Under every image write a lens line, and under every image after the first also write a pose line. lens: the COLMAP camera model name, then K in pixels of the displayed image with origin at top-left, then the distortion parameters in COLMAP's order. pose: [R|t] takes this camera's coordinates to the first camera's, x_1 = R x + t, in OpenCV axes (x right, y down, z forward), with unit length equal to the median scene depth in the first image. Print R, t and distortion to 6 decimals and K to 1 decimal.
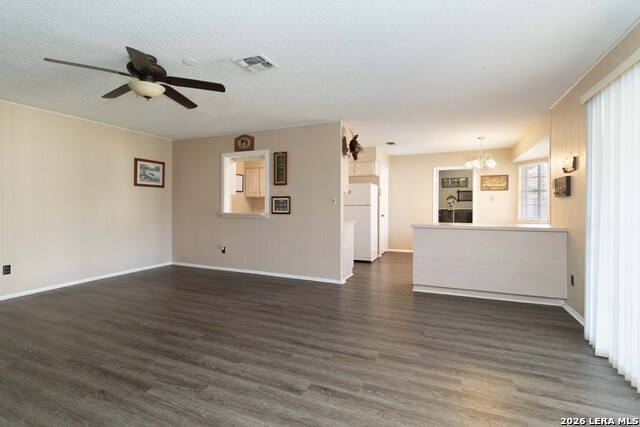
lens RADIAL K [[300.1, 0, 325.6], [0, 300.1, 208.4], [0, 0, 1]] dist [-0.000370, 0.000188]
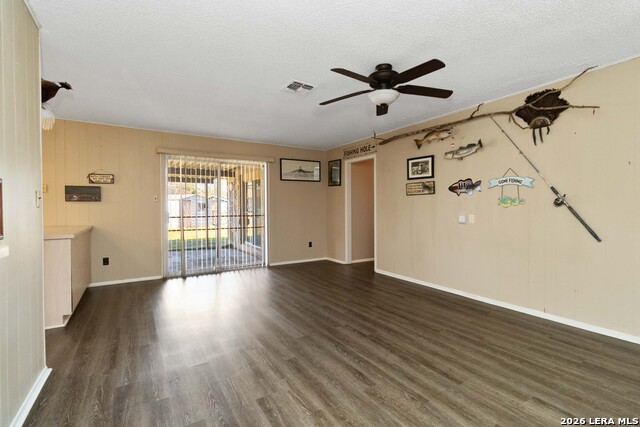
lens RADIAL K [[296.2, 0, 318.1], [0, 296.2, 208.2], [0, 0, 1]] dist [0.000745, -0.000107]
pose [[-0.813281, 0.001691, 0.581868, -0.785854], [0.009077, 0.999911, 0.009781, -0.013324], [-0.581800, 0.013237, -0.813224, 1.539210]]
